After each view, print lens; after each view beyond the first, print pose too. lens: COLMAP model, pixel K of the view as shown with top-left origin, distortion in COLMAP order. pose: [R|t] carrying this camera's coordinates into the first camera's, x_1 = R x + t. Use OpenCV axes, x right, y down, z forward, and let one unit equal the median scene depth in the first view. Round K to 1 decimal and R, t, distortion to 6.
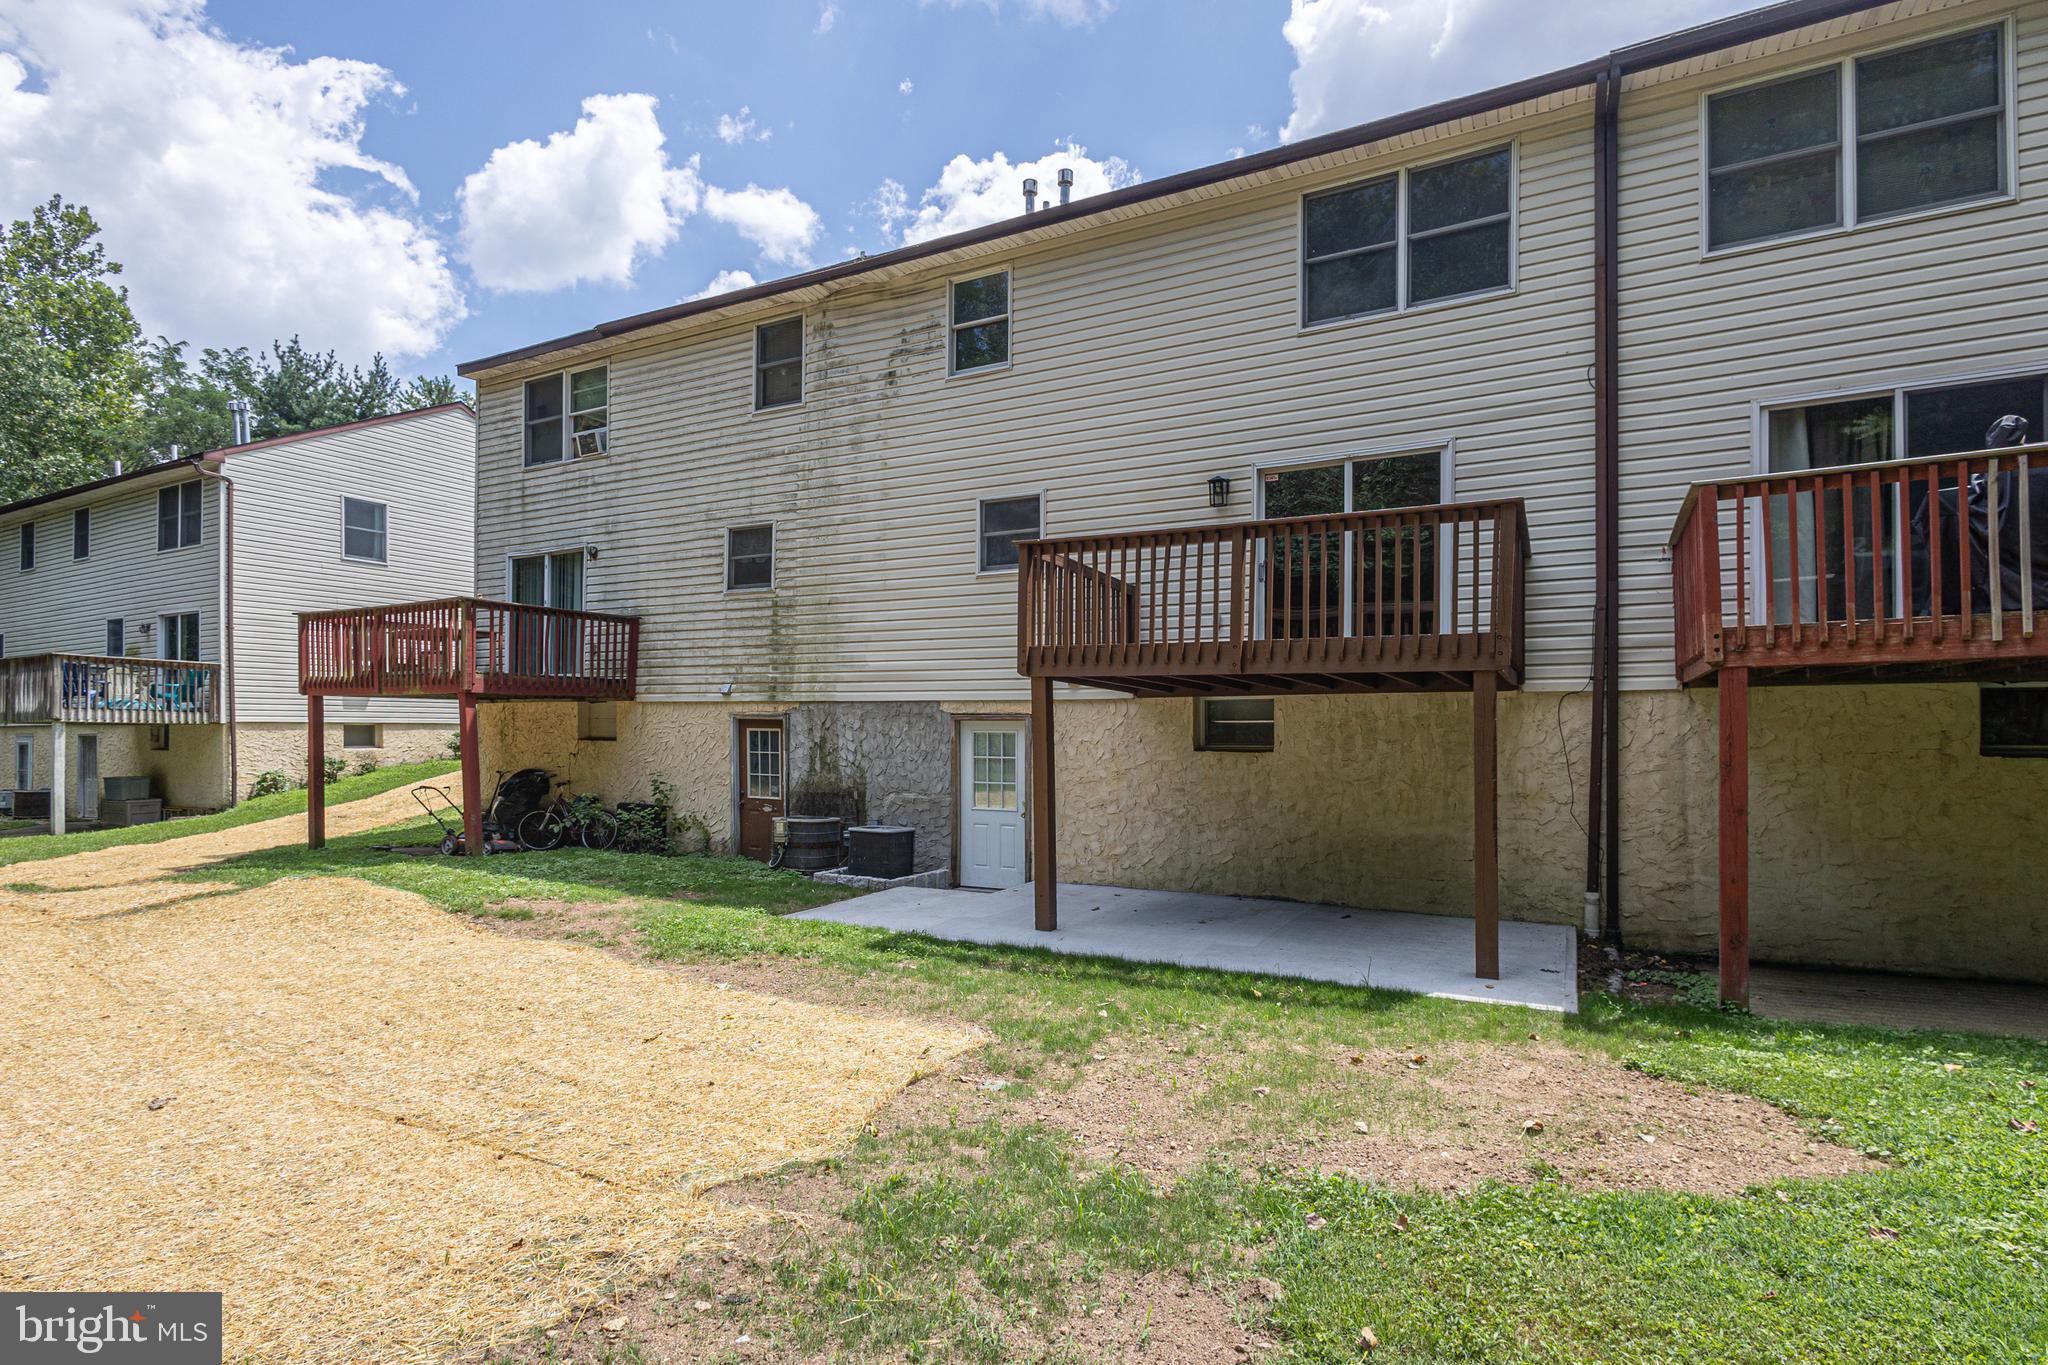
lens RADIAL K [[1001.2, 0, 1024.6], [0, 1001.2, 713.6], [0, 0, 1]] dist [-0.001806, -0.000351]
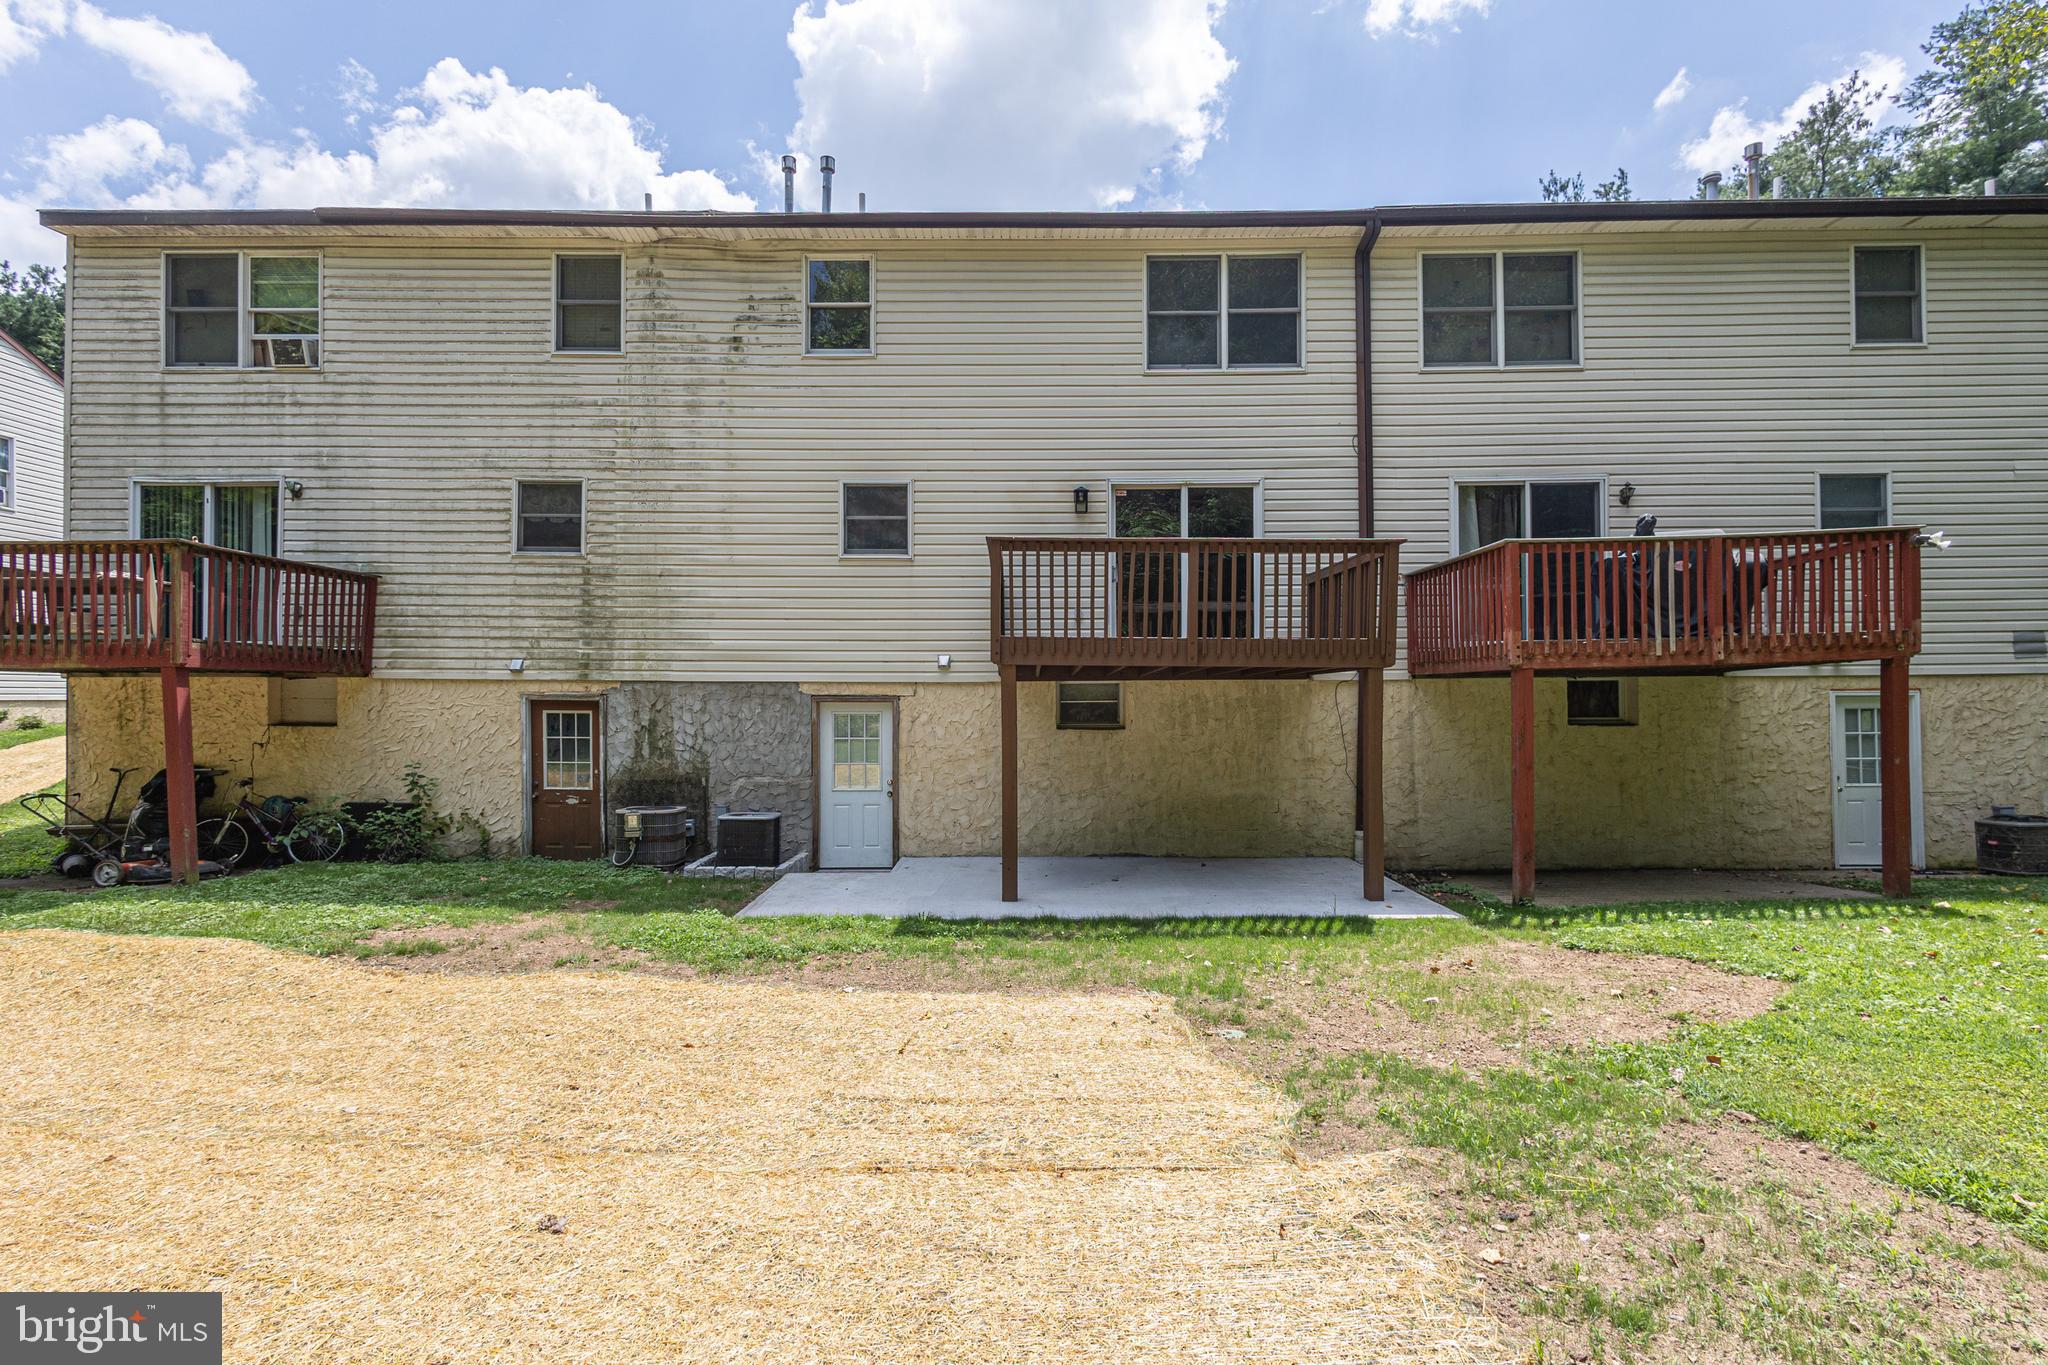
lens RADIAL K [[953.6, 0, 1024.0], [0, 953.6, 682.5], [0, 0, 1]] dist [0.001051, 0.000304]
pose [[0.880516, 0.005712, 0.473983, -0.320948], [-0.005106, 0.999984, -0.002565, -0.010412], [-0.473989, -0.000161, 0.880530, 0.066856]]
